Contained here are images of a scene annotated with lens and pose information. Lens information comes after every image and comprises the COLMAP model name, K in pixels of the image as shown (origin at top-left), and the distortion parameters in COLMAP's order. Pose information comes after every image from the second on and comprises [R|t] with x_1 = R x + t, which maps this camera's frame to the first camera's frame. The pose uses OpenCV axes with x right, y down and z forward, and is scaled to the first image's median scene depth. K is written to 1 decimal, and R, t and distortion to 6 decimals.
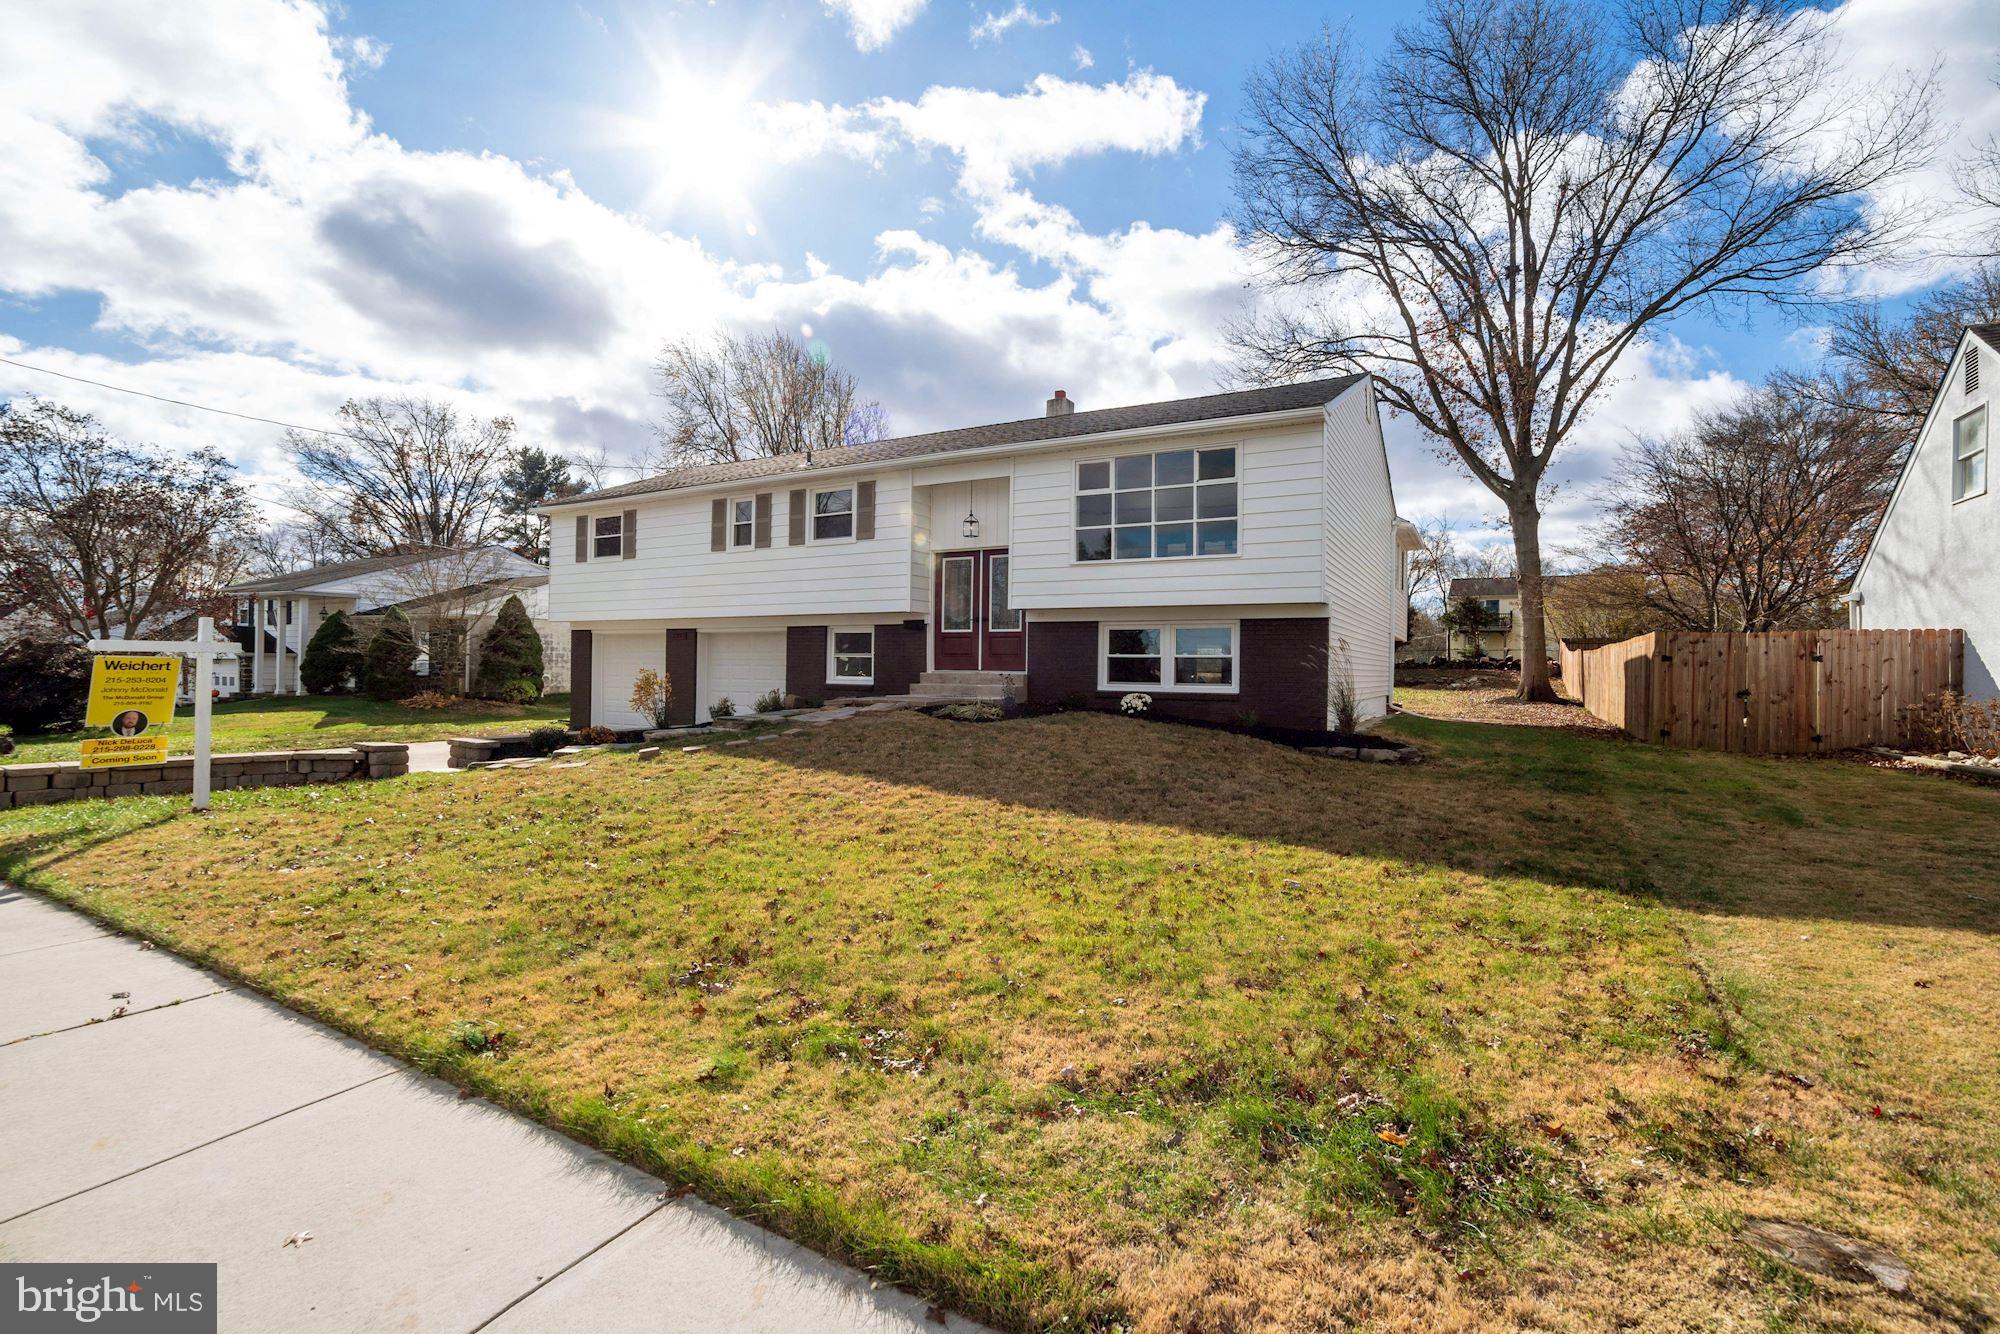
lens RADIAL K [[886.7, 0, 991.6], [0, 886.7, 667.0], [0, 0, 1]] dist [-0.032686, 0.000666]
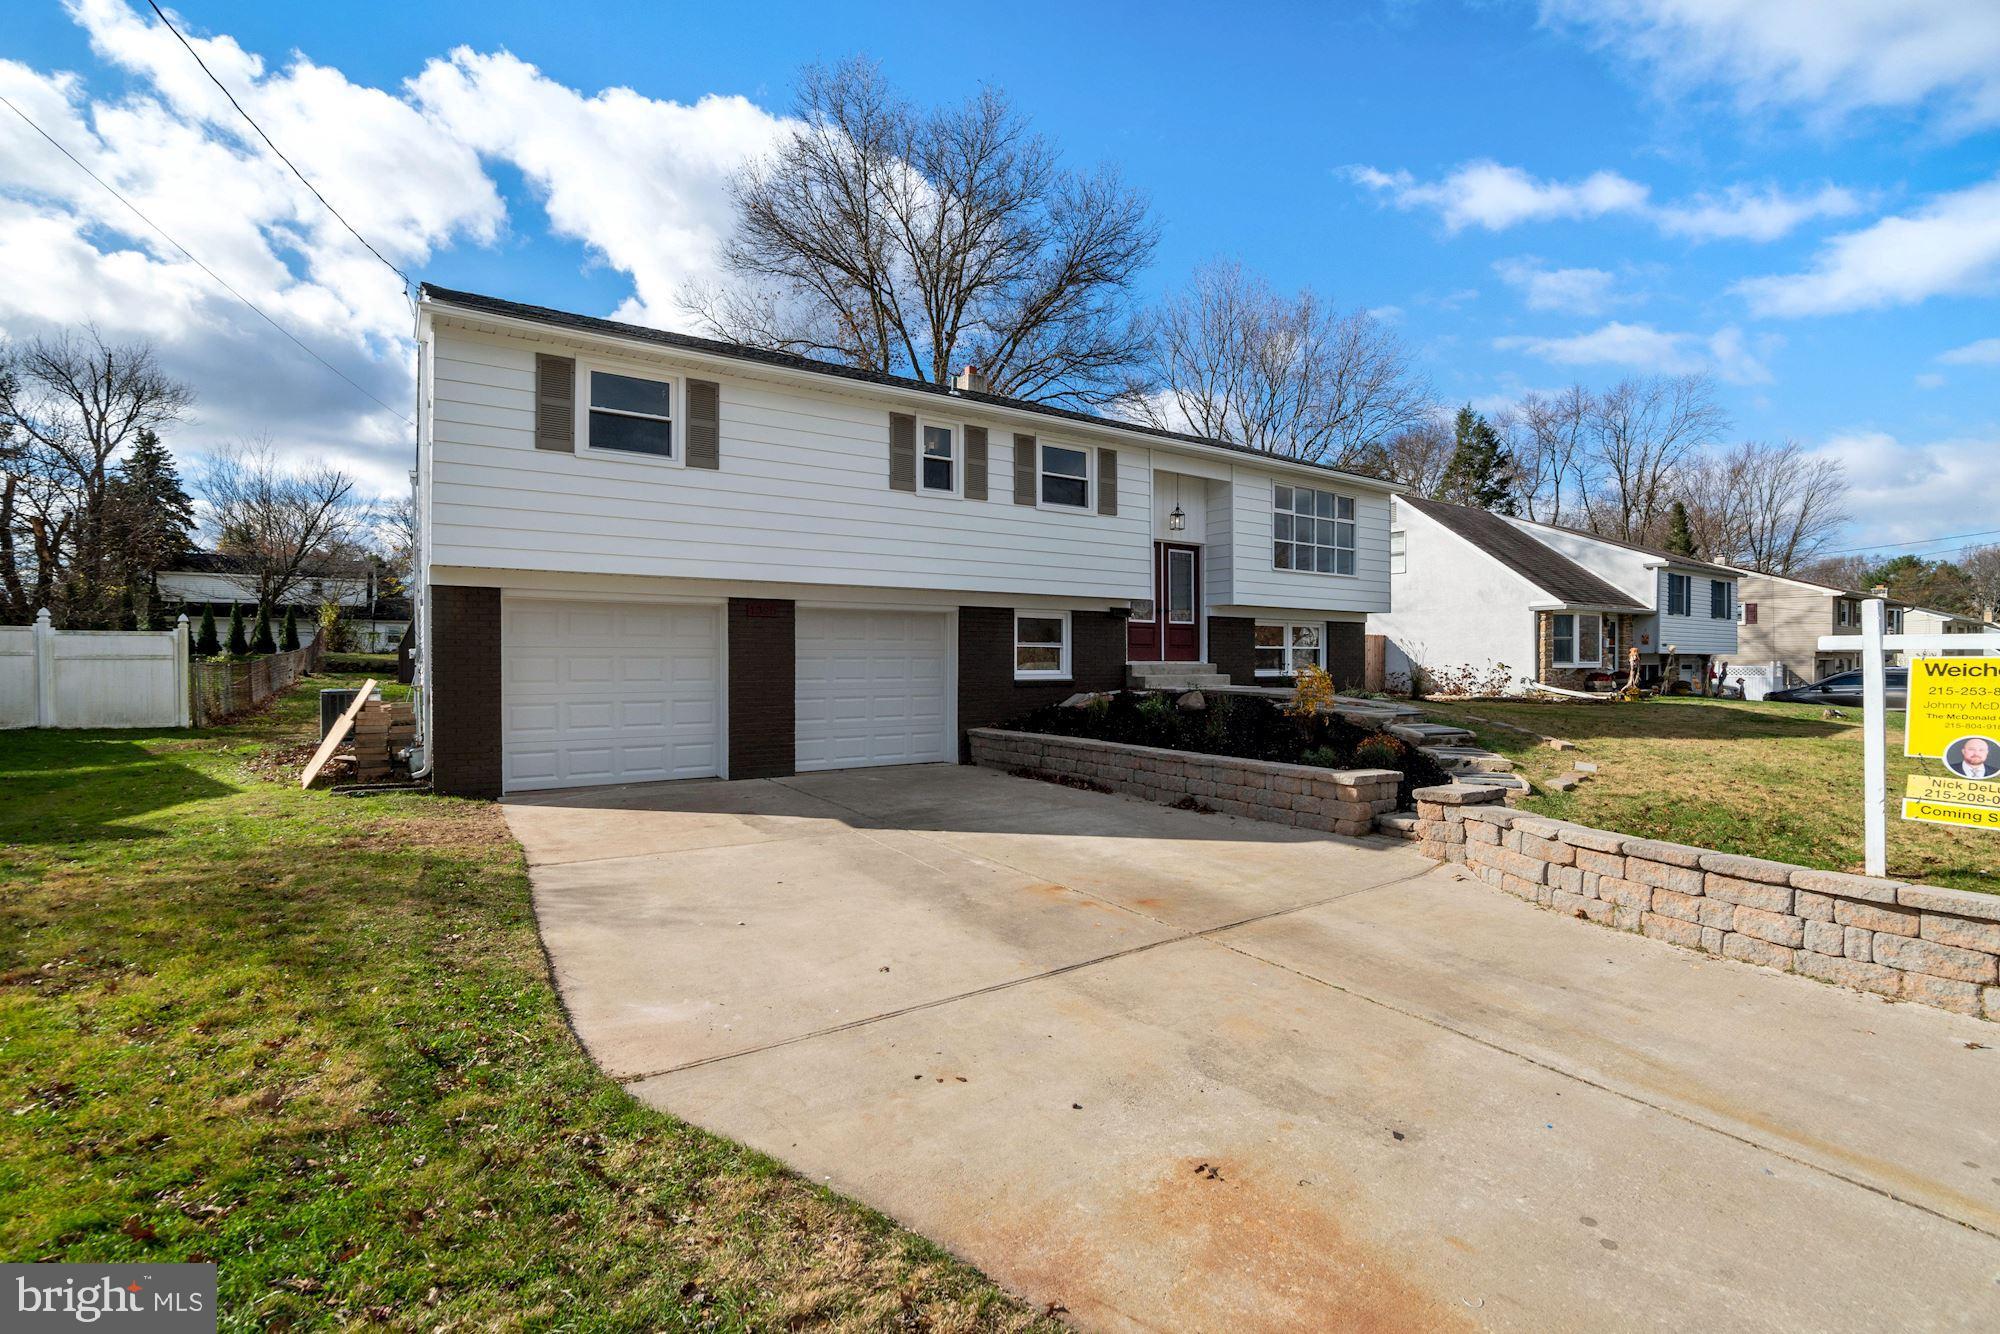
lens RADIAL K [[886.7, 0, 991.6], [0, 886.7, 667.0], [0, 0, 1]] dist [-0.032686, 0.000666]
pose [[0.446965, -0.021376, 0.894296, -0.939600], [0.003349, 0.999747, 0.022223, -0.010654], [-0.894545, -0.006938, 0.446924, 0.668091]]
